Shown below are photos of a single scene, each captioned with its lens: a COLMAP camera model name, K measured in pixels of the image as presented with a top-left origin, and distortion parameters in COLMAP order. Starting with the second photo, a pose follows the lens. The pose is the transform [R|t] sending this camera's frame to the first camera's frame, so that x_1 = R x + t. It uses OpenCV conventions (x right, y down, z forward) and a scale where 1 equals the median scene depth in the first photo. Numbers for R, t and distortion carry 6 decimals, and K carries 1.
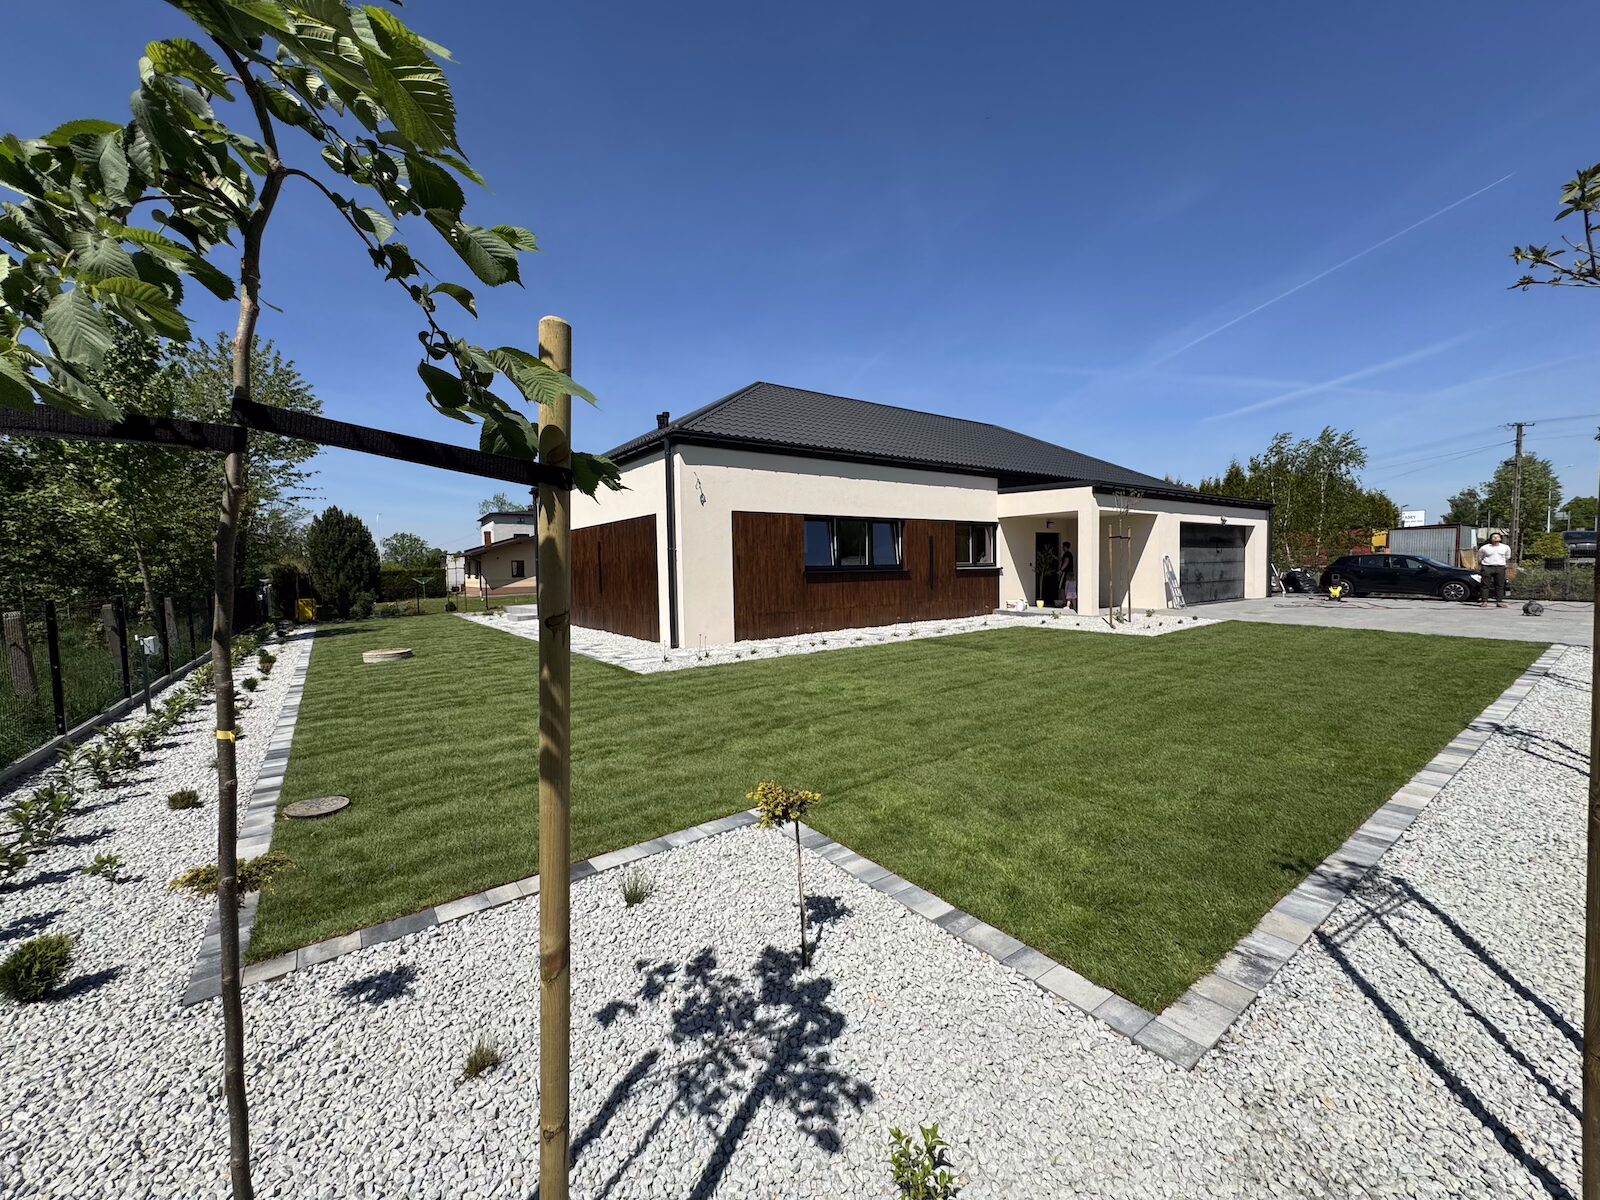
lens RADIAL K [[634.7, 0, 789.6], [0, 634.7, 598.7], [0, 0, 1]] dist [-0.001025, 0.000458]
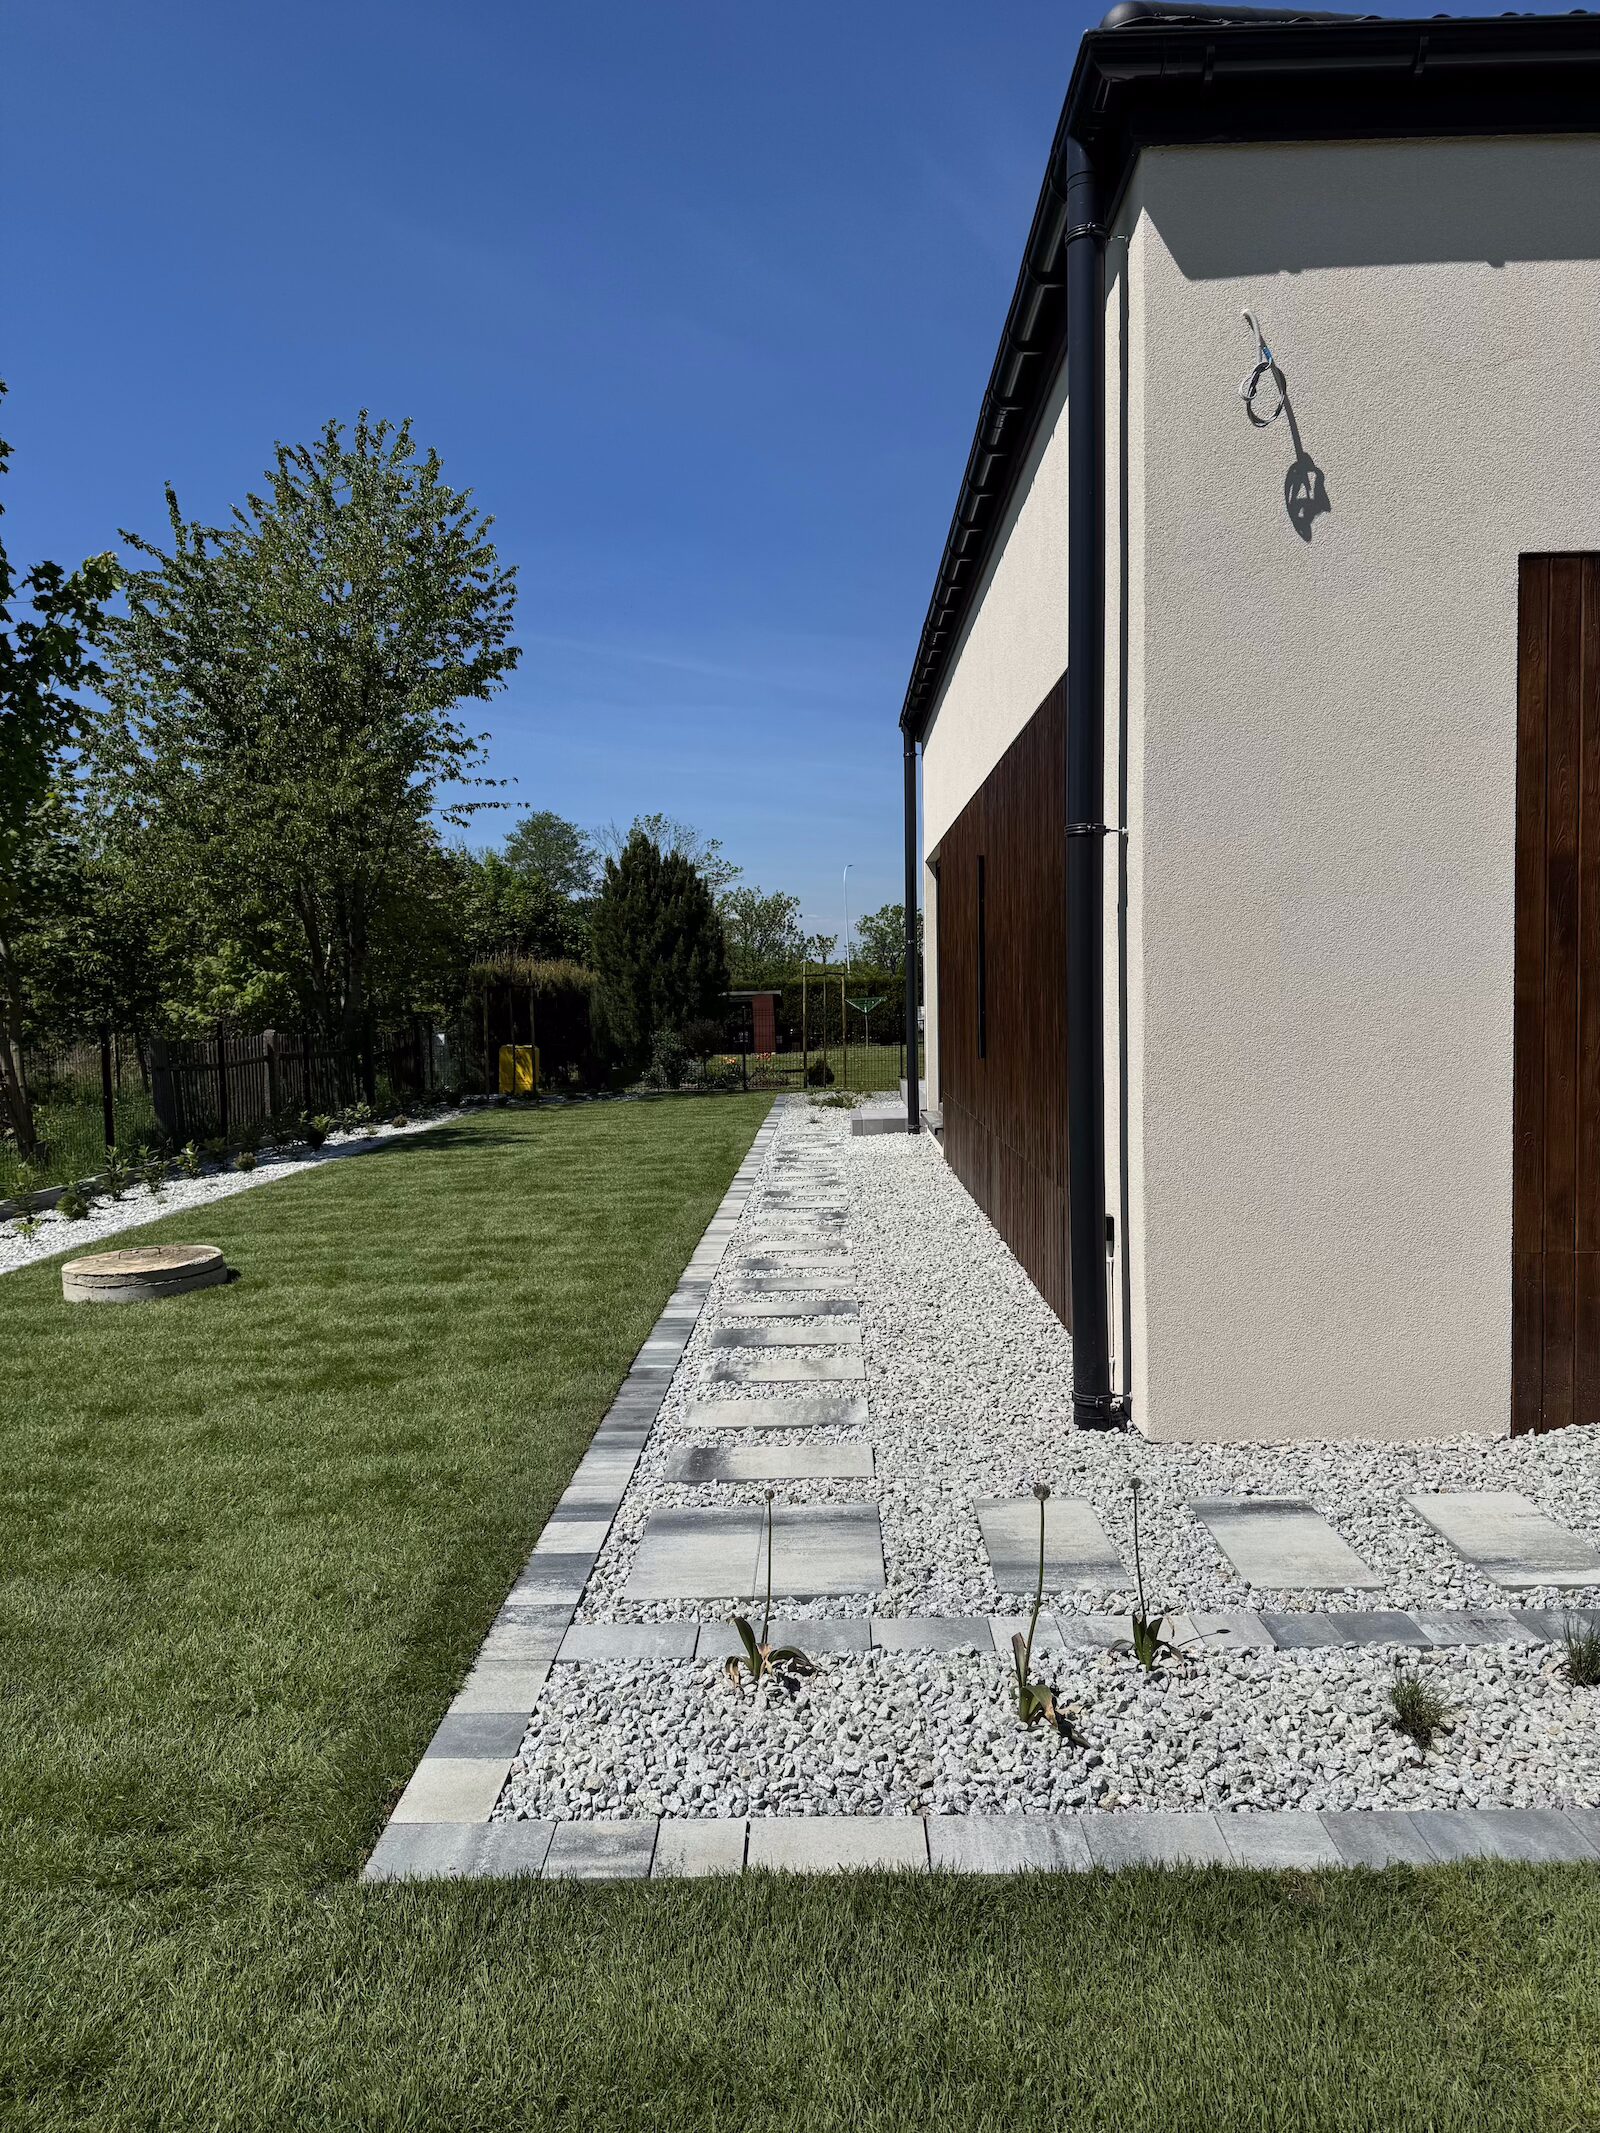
lens RADIAL K [[1502.2, 0, 775.7], [0, 1502.2, 1101.4], [0, 0, 1]] dist [0.114370, -0.180767]
pose [[0.803961, 0.046877, -0.592832, -0.011255], [-0.026934, 0.998736, 0.042447, -0.019135], [0.594072, -0.018158, 0.804207, 0.560927]]
